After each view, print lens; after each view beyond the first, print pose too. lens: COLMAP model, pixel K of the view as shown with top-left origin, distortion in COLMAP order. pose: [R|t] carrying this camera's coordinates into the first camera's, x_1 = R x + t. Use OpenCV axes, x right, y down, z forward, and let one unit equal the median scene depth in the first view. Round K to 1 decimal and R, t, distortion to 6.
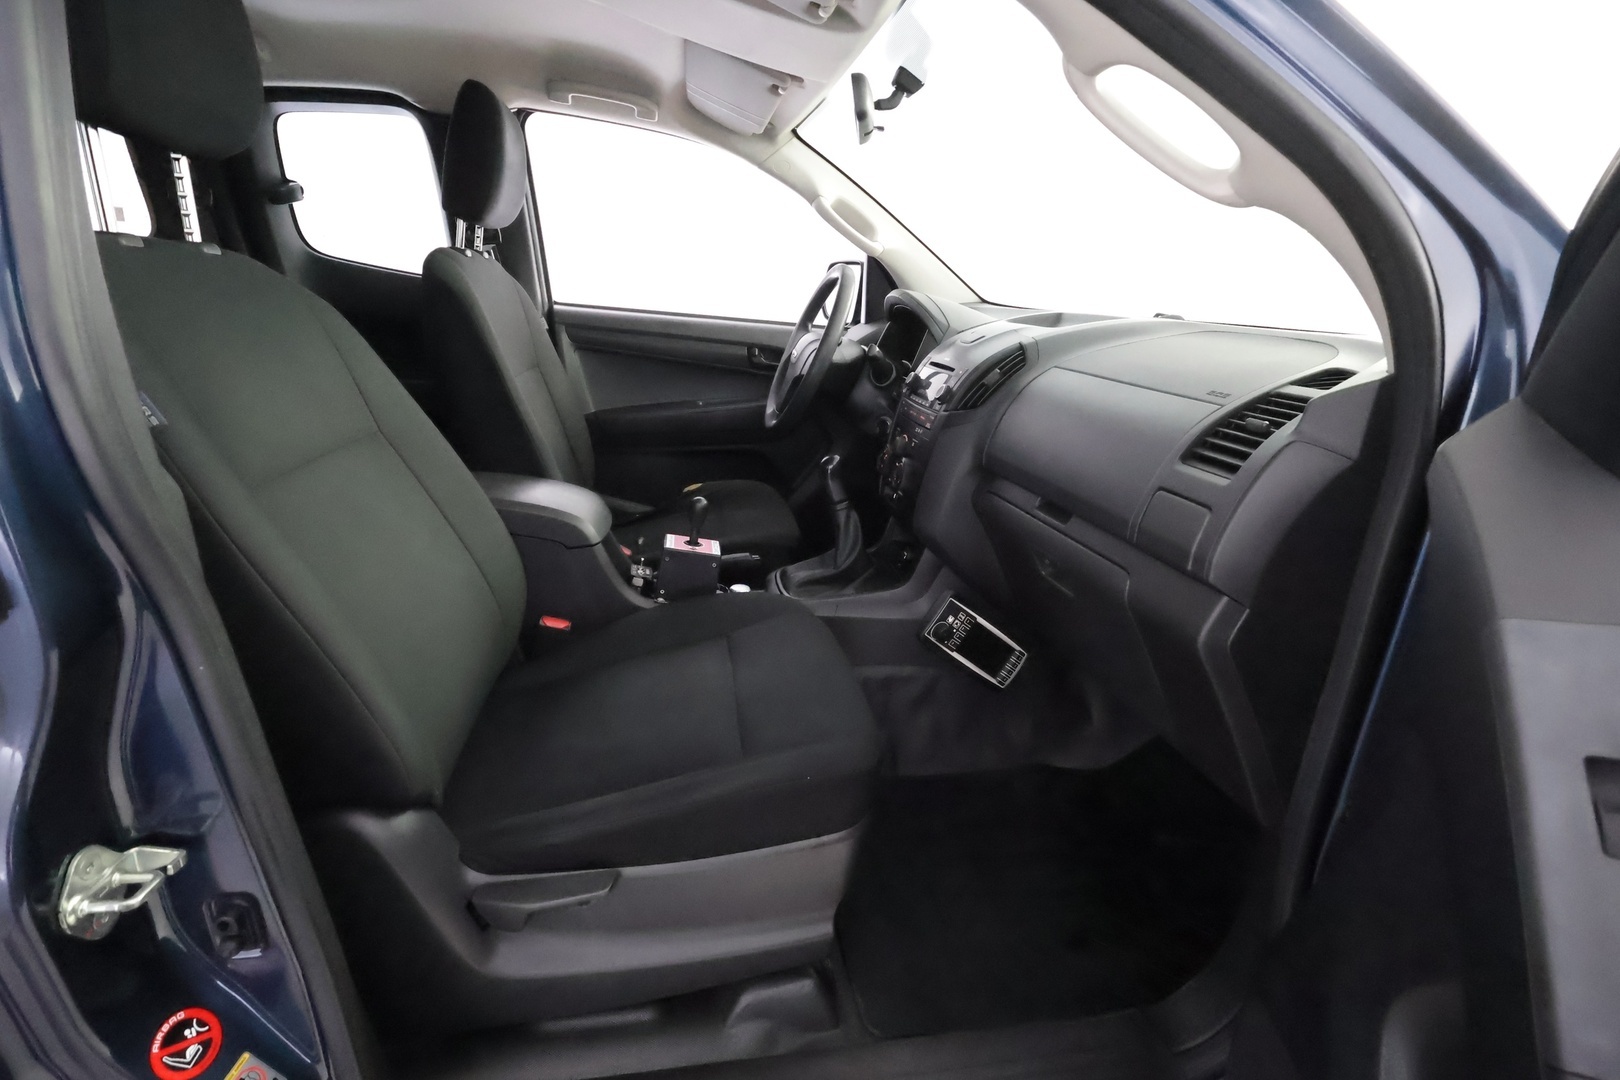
lens RADIAL K [[746.6, 0, 810.0], [0, 746.6, 540.0], [0, 0, 1]] dist [-0.001009, -0.000270]
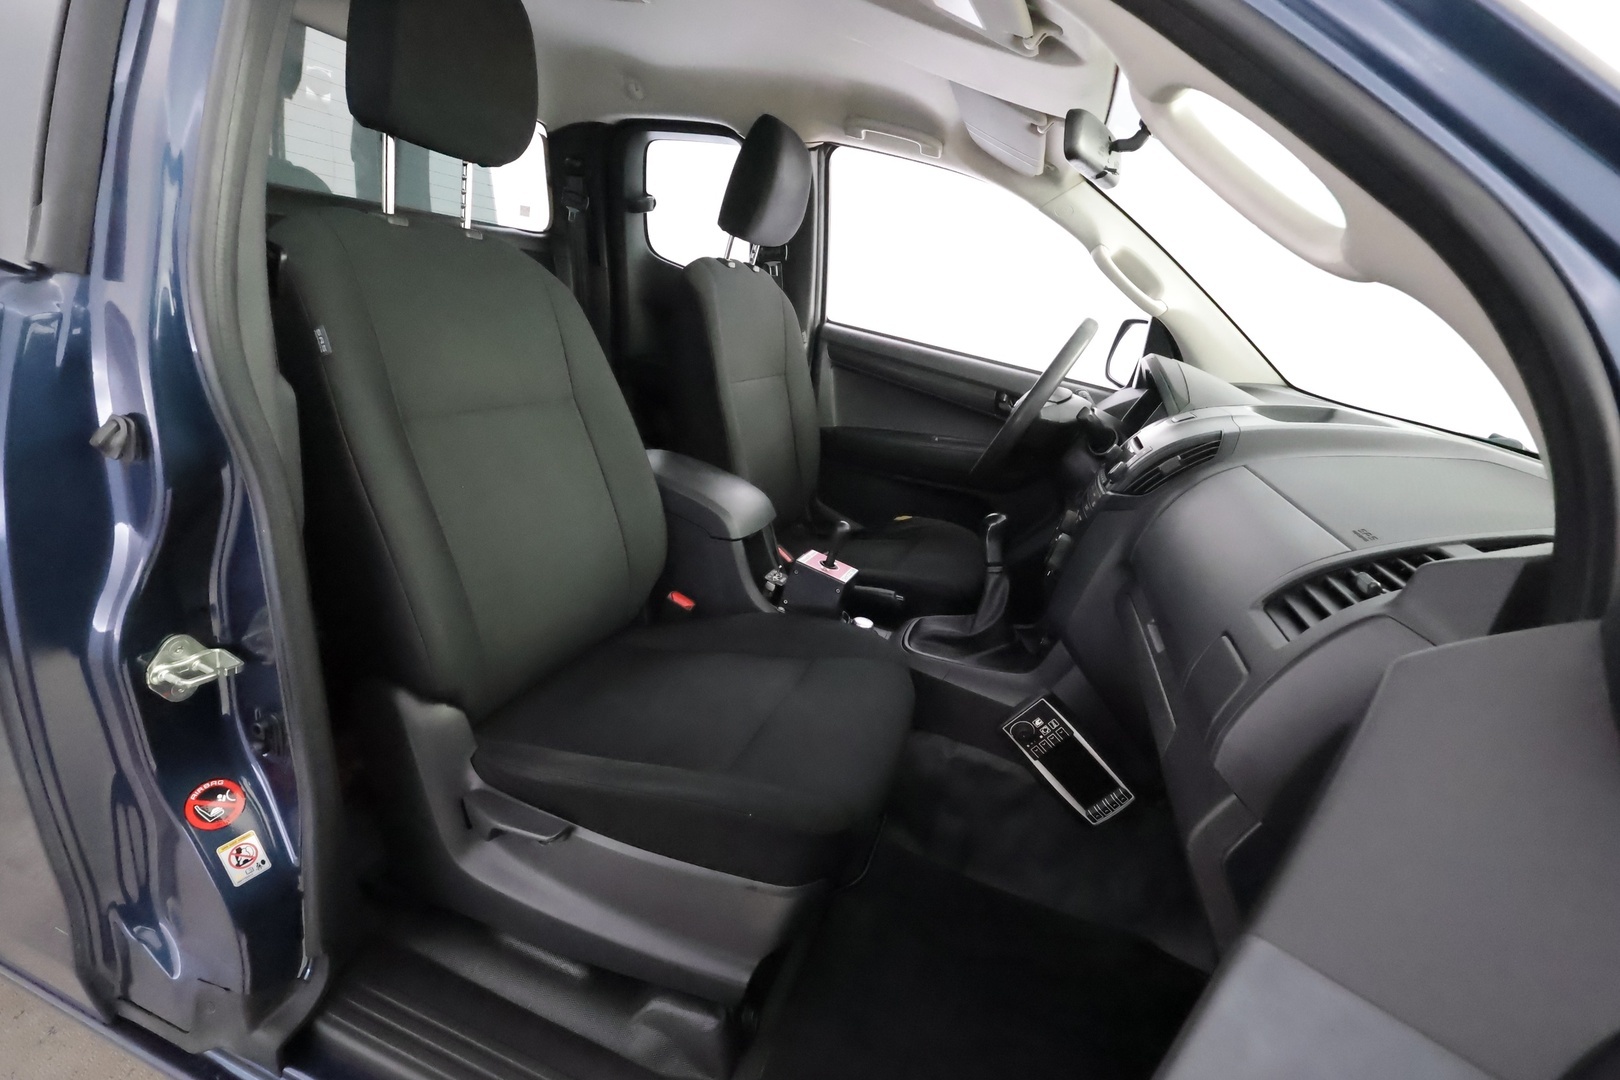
lens RADIAL K [[744.9, 0, 810.0], [0, 744.9, 540.0], [0, 0, 1]] dist [-0.003795, -0.000212]
pose [[0.877889, 0.248043, -0.409616, 0.224119], [-0.266490, 0.963757, 0.012462, -0.033304], [0.397861, 0.098218, 0.912173, 0.072475]]
